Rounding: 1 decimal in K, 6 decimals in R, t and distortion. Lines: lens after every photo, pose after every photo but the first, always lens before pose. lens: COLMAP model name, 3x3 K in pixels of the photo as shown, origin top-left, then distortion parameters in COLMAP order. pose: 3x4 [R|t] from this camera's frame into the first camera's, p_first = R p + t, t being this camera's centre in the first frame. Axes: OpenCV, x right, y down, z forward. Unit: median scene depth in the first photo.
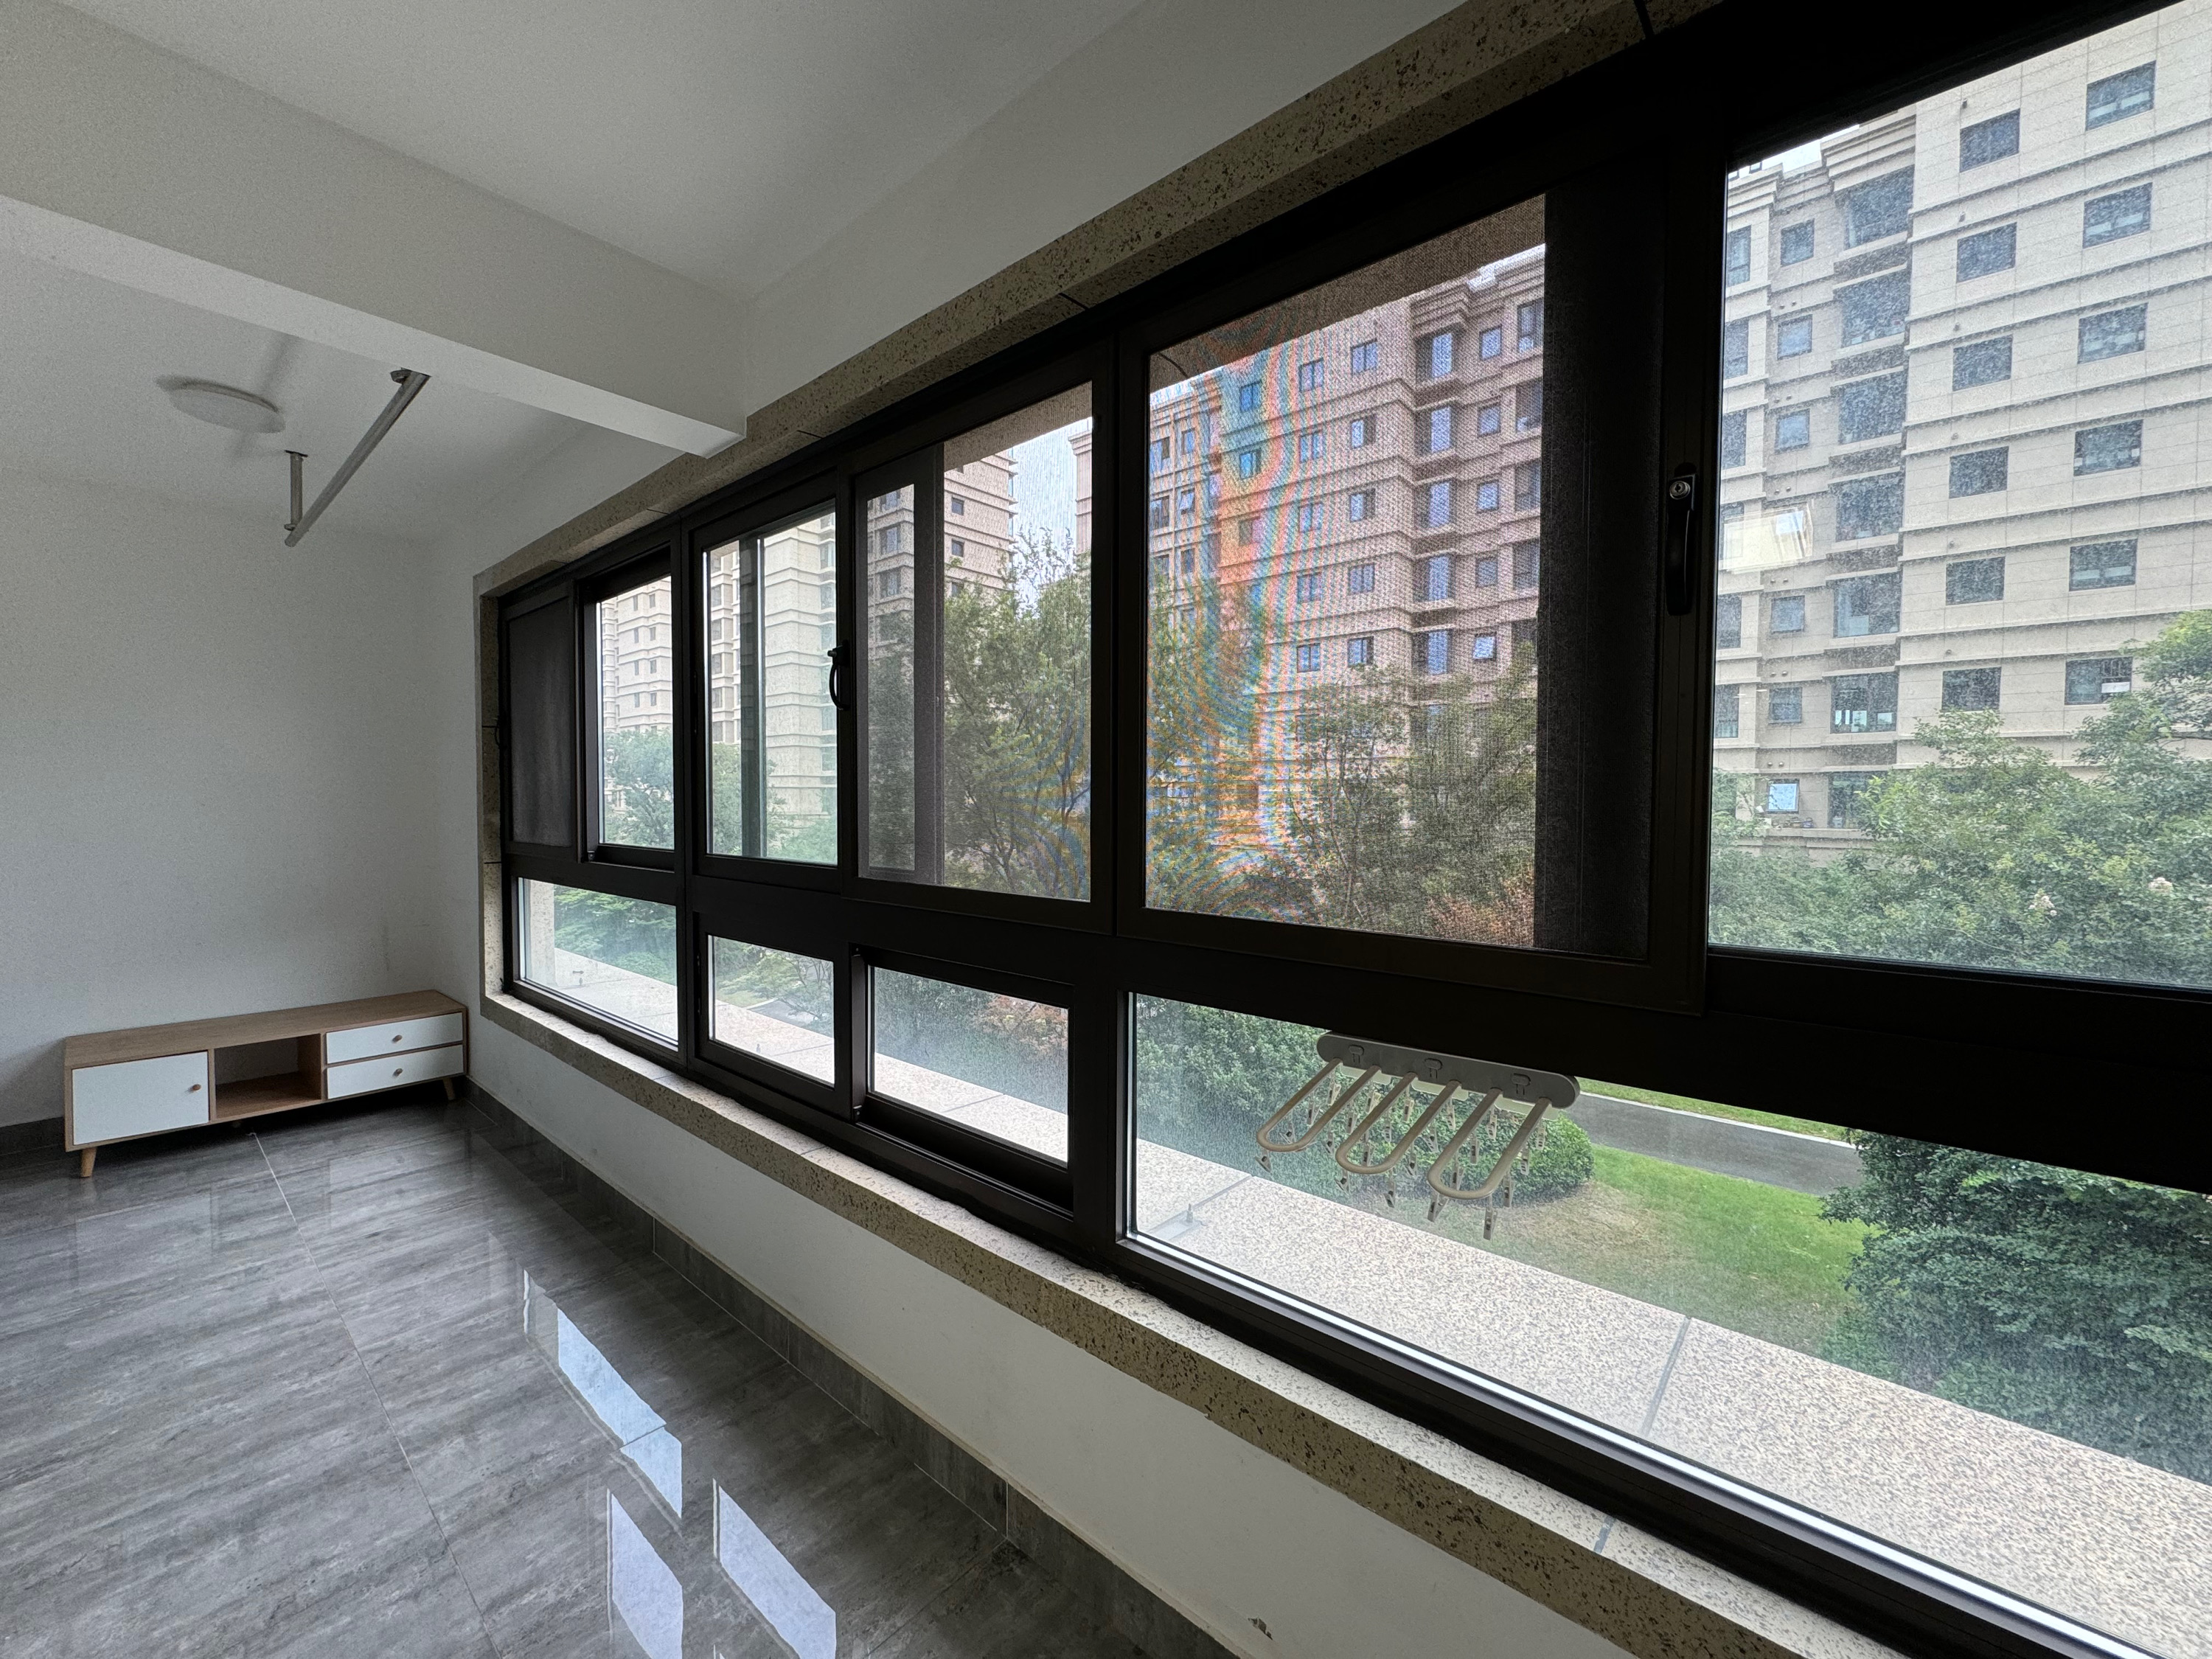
lens RADIAL K [[883.0, 0, 1102.3], [0, 883.0, 810.9], [0, 0, 1]] dist [-0.003353, -0.000005]
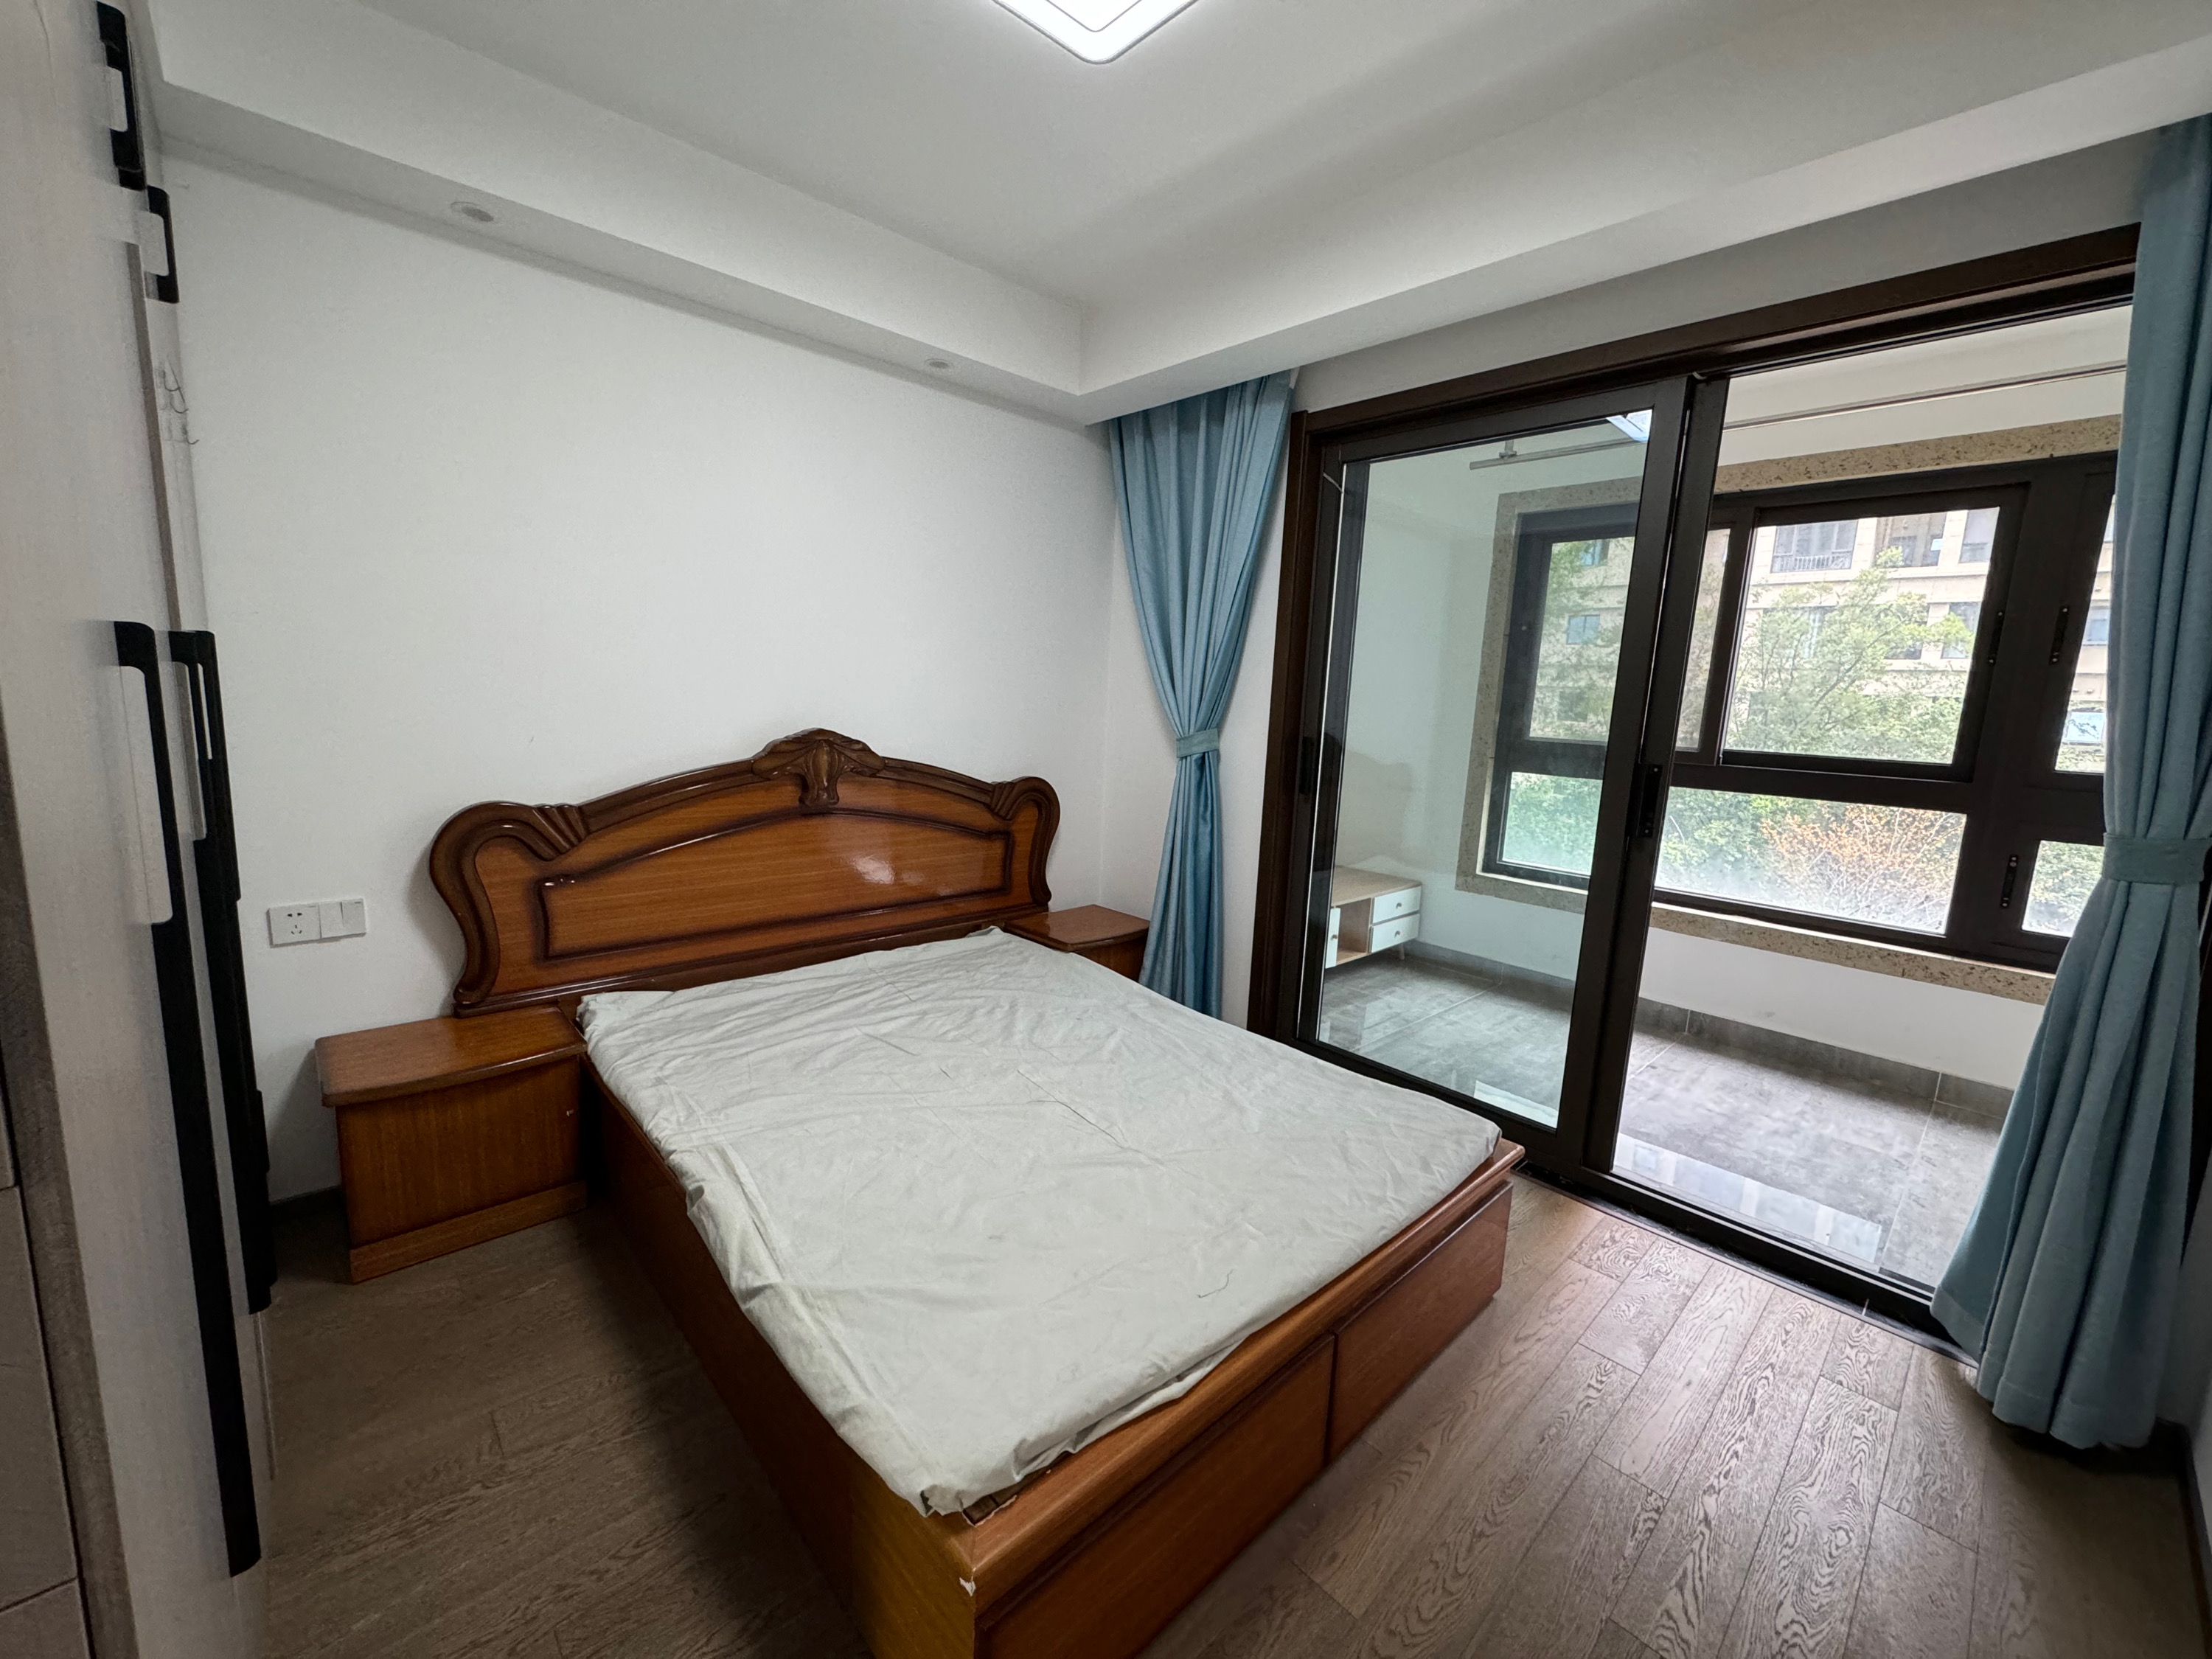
lens RADIAL K [[883.0, 0, 1105.8], [0, 883.0, 830.8], [0, 0, 1]] dist [-0.003353, -0.000005]
pose [[0.994357, 0.052583, -0.092138, -1.689881], [-0.038593, 0.988304, 0.147532, 0.009087], [0.098818, -0.143143, 0.984756, -0.261750]]
